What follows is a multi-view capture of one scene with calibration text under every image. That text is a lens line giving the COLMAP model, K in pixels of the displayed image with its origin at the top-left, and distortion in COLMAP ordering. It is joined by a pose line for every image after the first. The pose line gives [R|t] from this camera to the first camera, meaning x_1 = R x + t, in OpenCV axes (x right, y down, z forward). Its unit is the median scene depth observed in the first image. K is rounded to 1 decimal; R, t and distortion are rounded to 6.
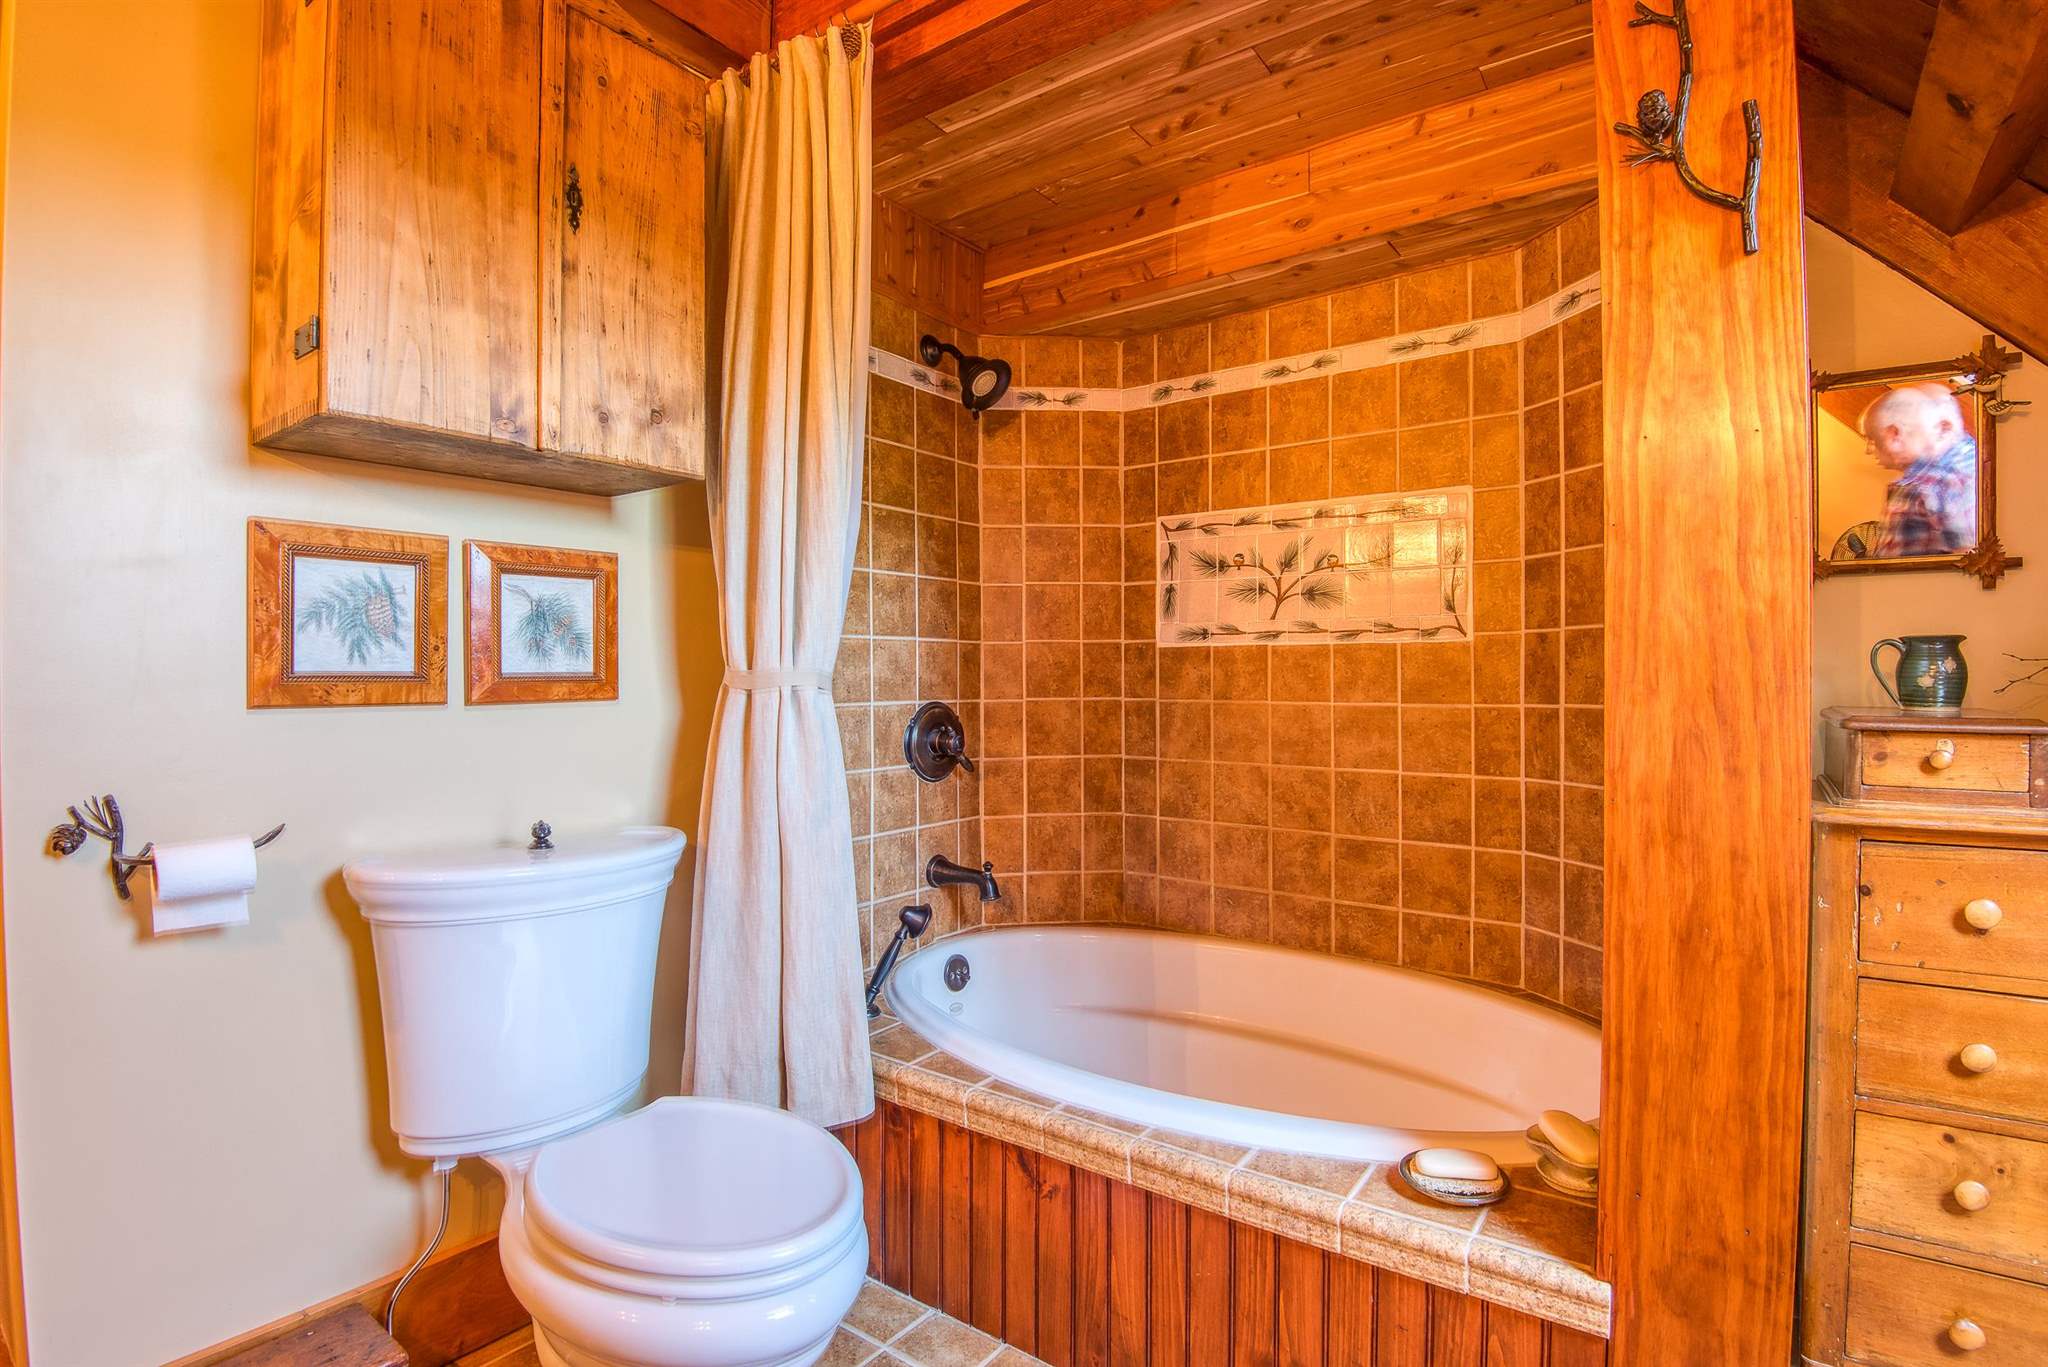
lens RADIAL K [[1006.2, 0, 1024.0], [0, 1006.2, 683.5], [0, 0, 1]] dist [0.001796, -0.036967]
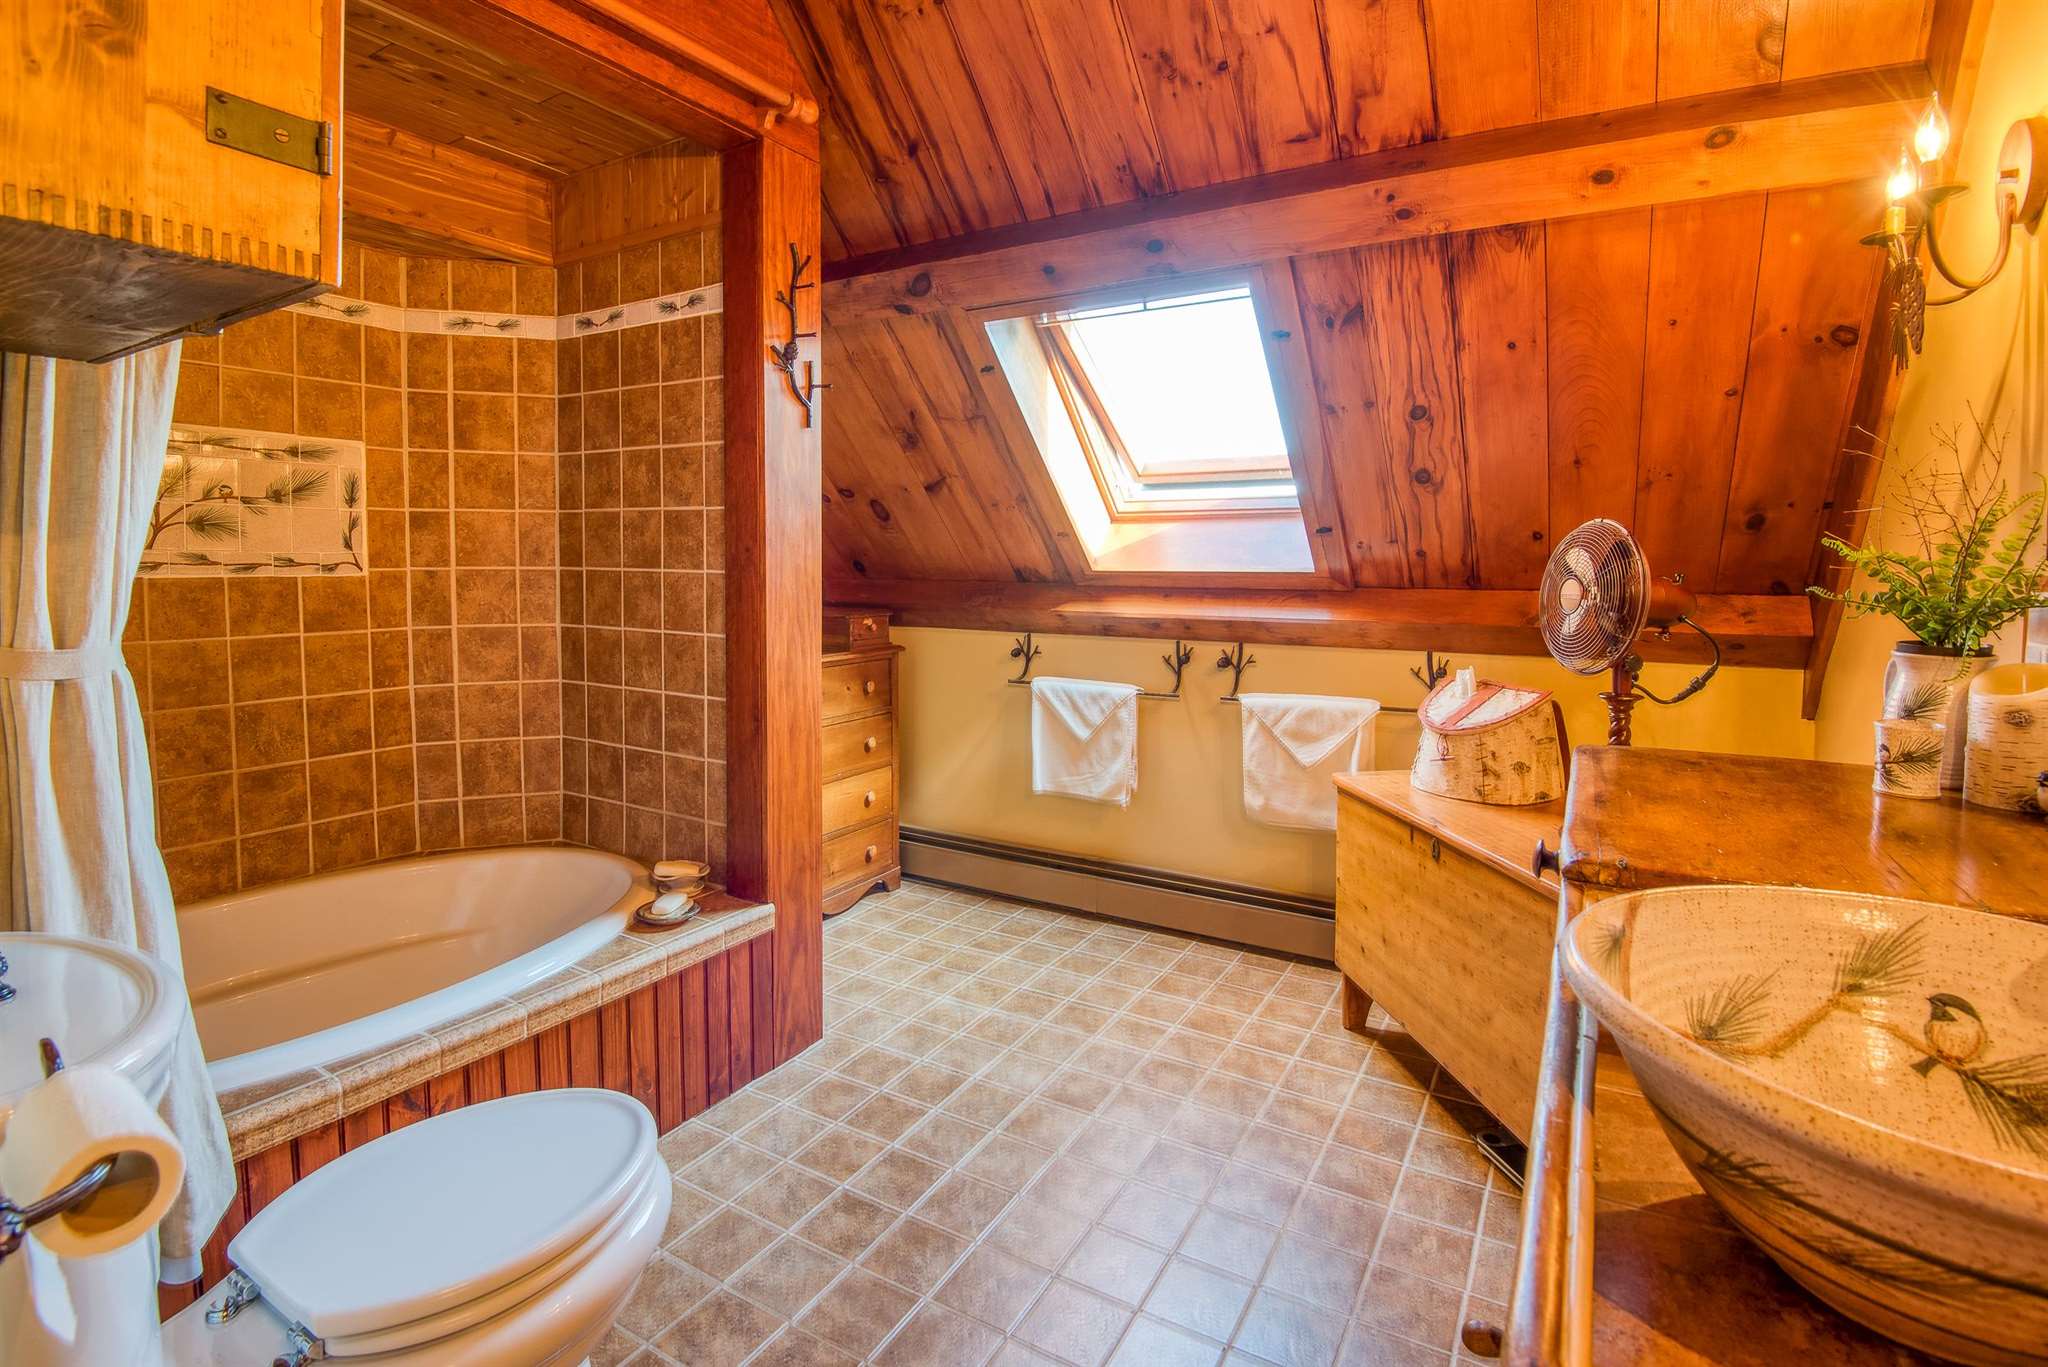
lens RADIAL K [[995.1, 0, 1020.4], [0, 995.1, 608.1], [0, 0, 1]] dist [0.030416, -0.023686]
pose [[-0.100779, -0.044527, 0.993912, -0.794846], [0.000750, 0.998994, 0.044831, -0.056357], [-0.994909, 0.005263, -0.100644, 0.358714]]
